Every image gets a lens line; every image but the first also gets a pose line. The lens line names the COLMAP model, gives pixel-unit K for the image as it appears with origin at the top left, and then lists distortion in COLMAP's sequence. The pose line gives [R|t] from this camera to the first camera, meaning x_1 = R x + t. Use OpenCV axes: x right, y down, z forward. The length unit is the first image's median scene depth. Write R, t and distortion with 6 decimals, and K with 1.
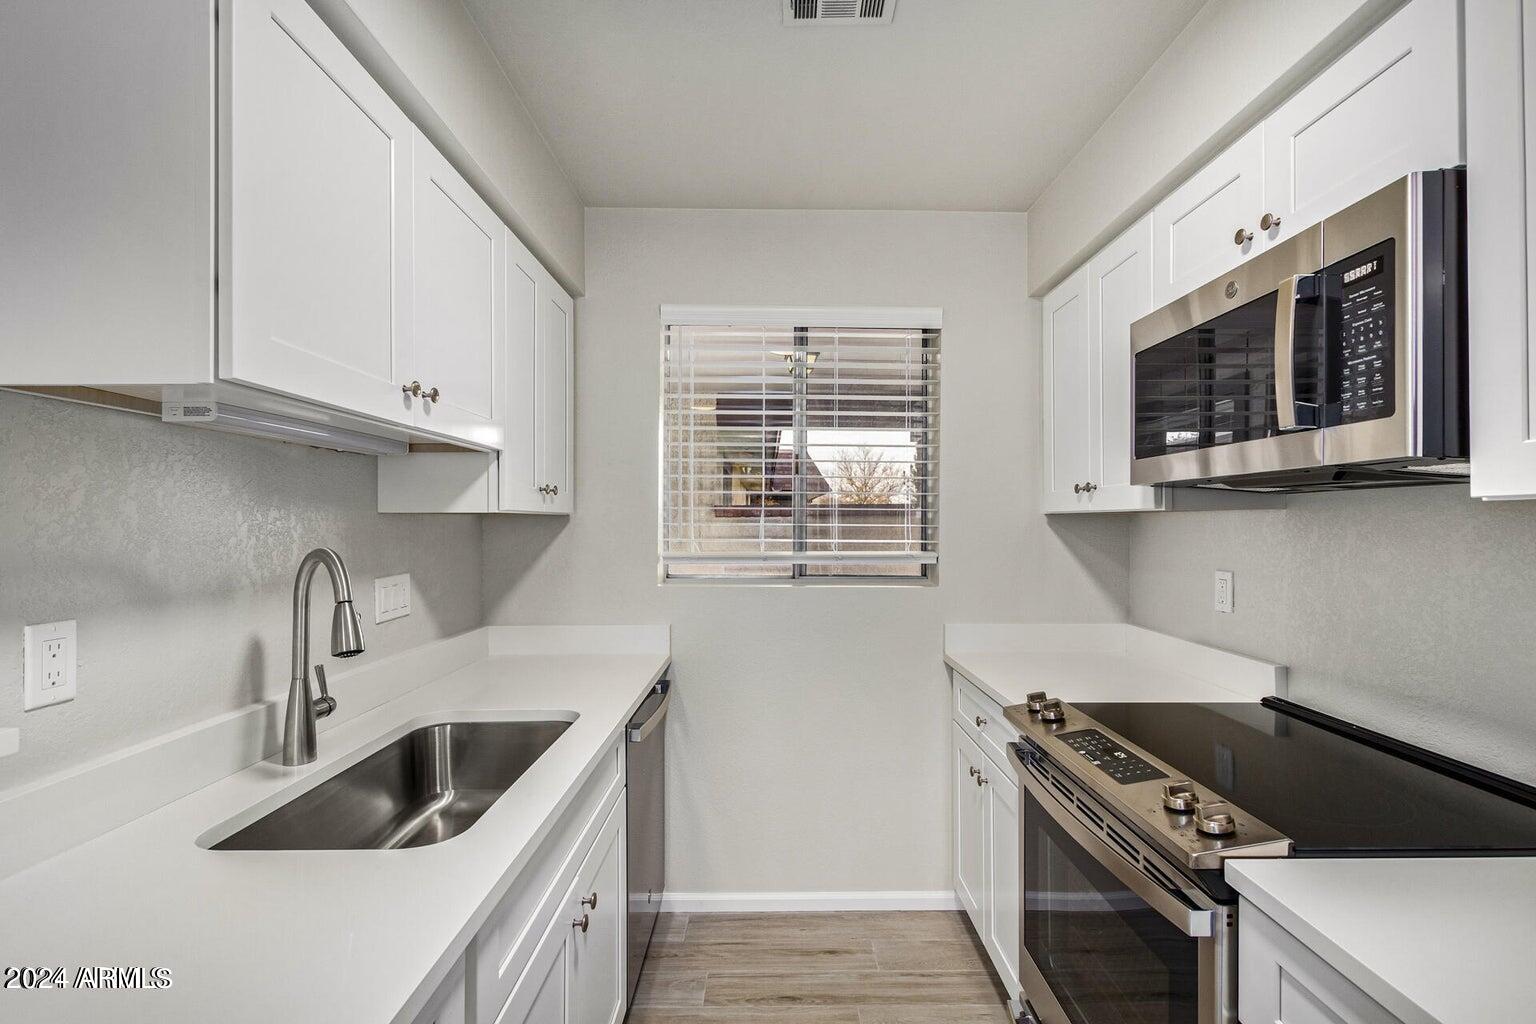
lens RADIAL K [[703.0, 0, 777.6], [0, 703.0, 520.0], [0, 0, 1]] dist [0.005470, -0.003739]
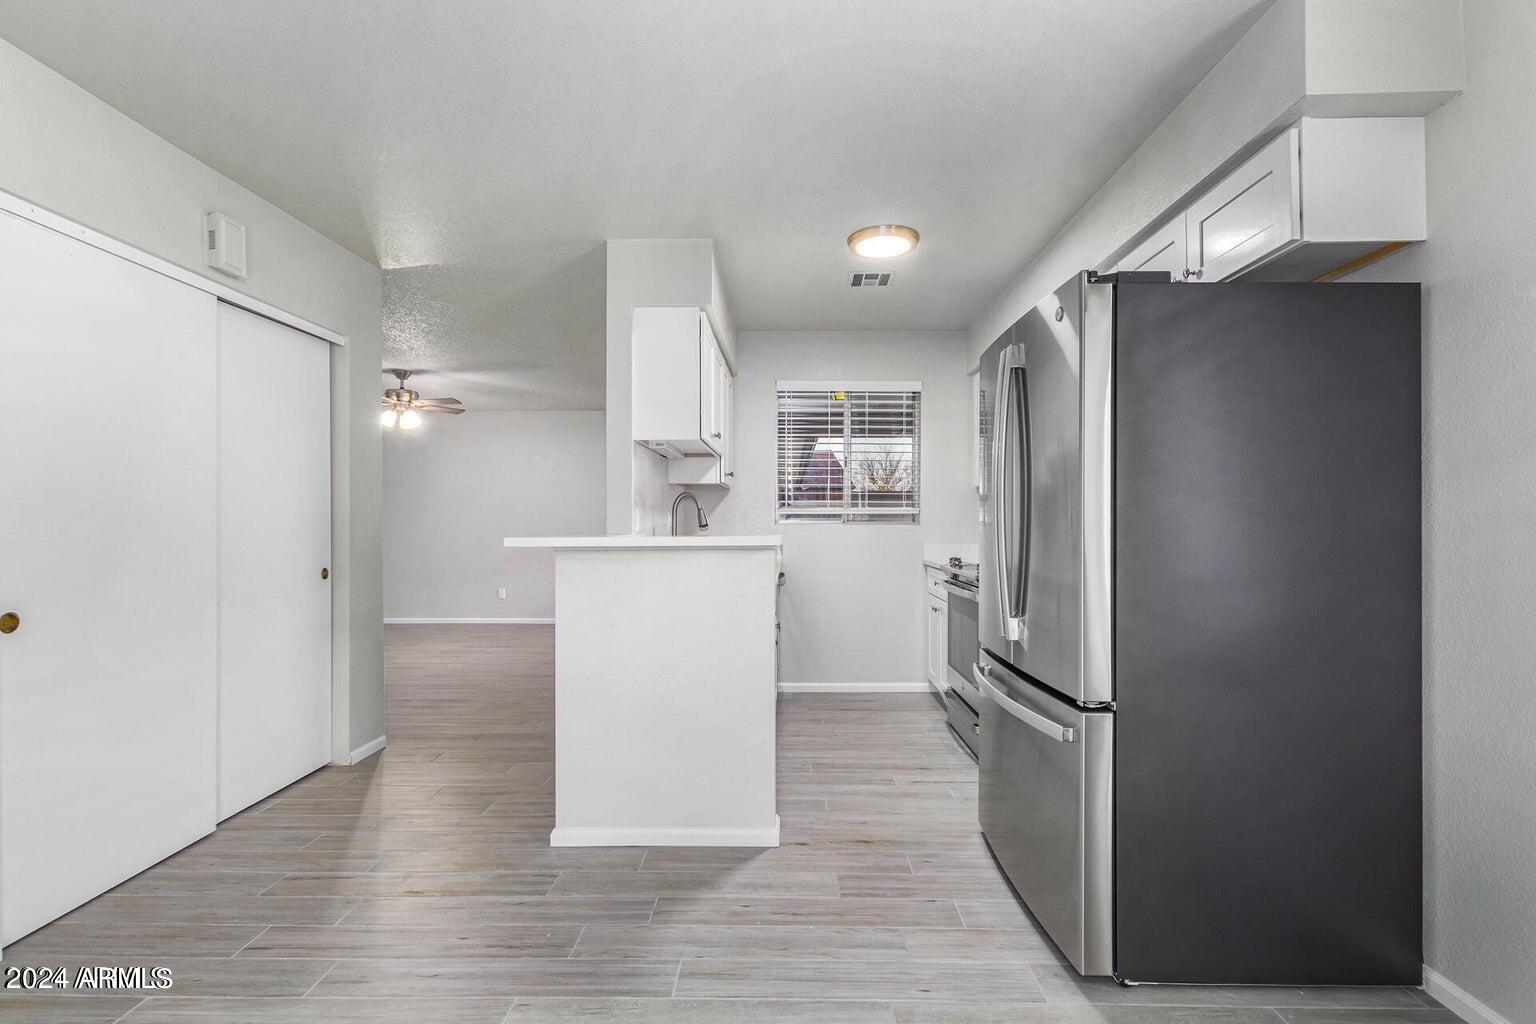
lens RADIAL K [[697.0, 0, 786.7], [0, 697.0, 516.1], [0, 0, 1]] dist [-0.000302, -0.000736]
pose [[0.999812, -0.001935, -0.019274, -0.152529], [0.001843, 0.999987, -0.004806, 0.119598], [0.019283, 0.004769, 0.999803, -1.392368]]
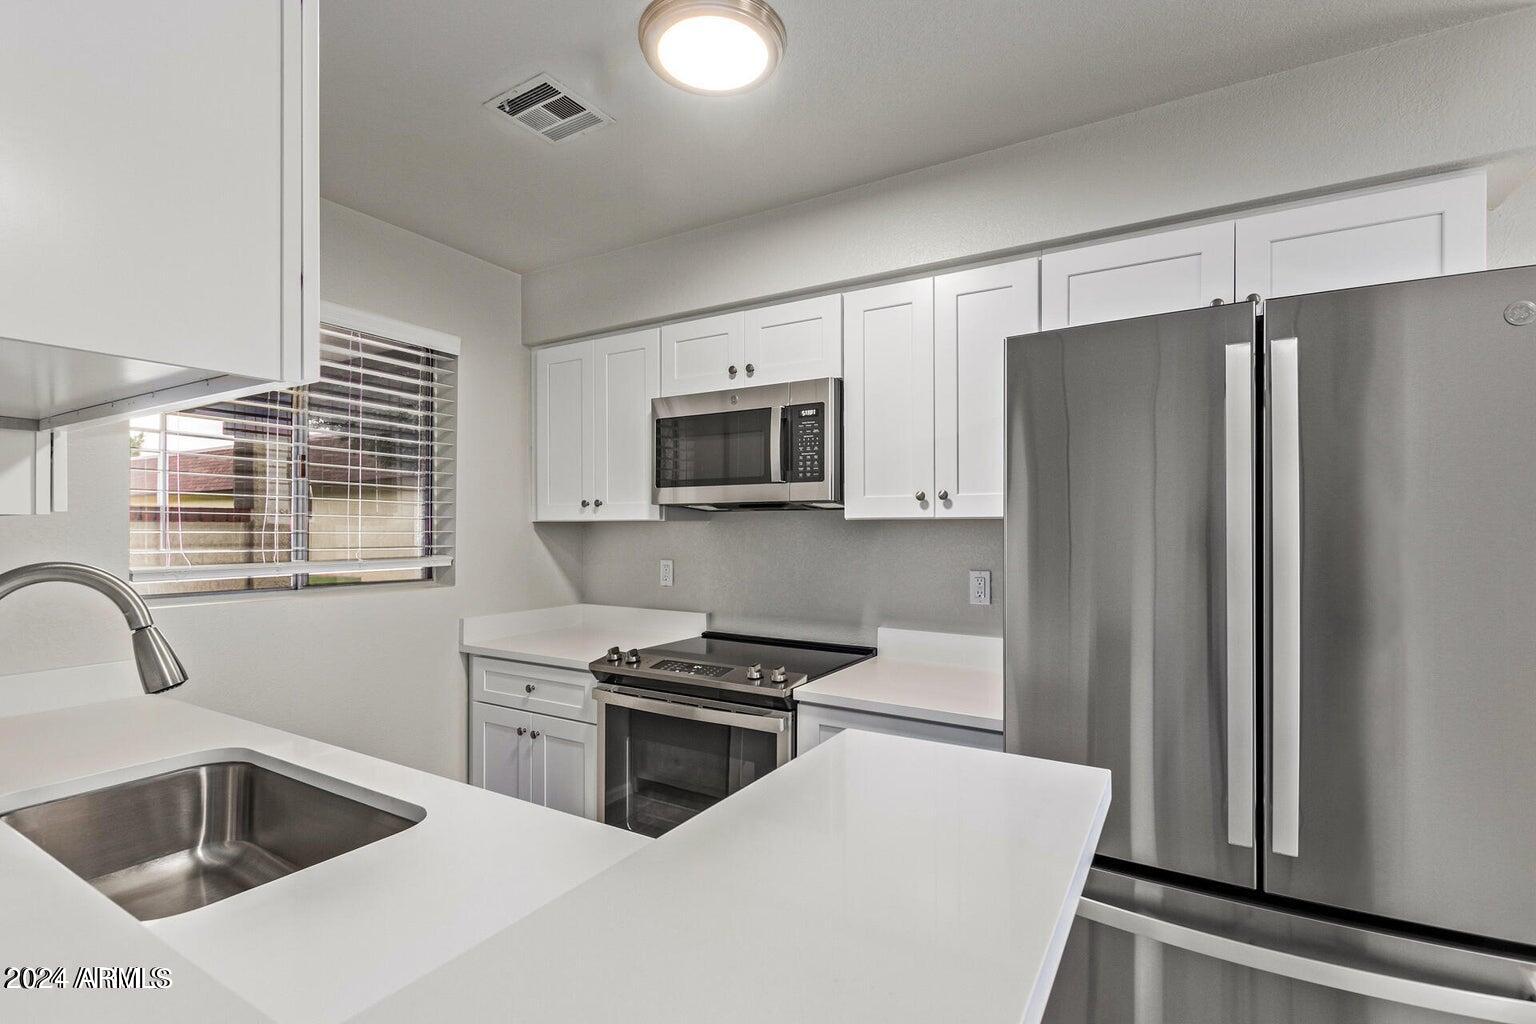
lens RADIAL K [[703.0, 0, 777.6], [0, 703.0, 520.0], [0, 0, 1]] dist [0.005470, -0.003739]
pose [[0.526712, 0.010831, 0.849975, -0.676997], [-0.003498, 0.999938, -0.010574, 0.000076], [-0.850037, 0.002596, 0.526717, -0.037026]]
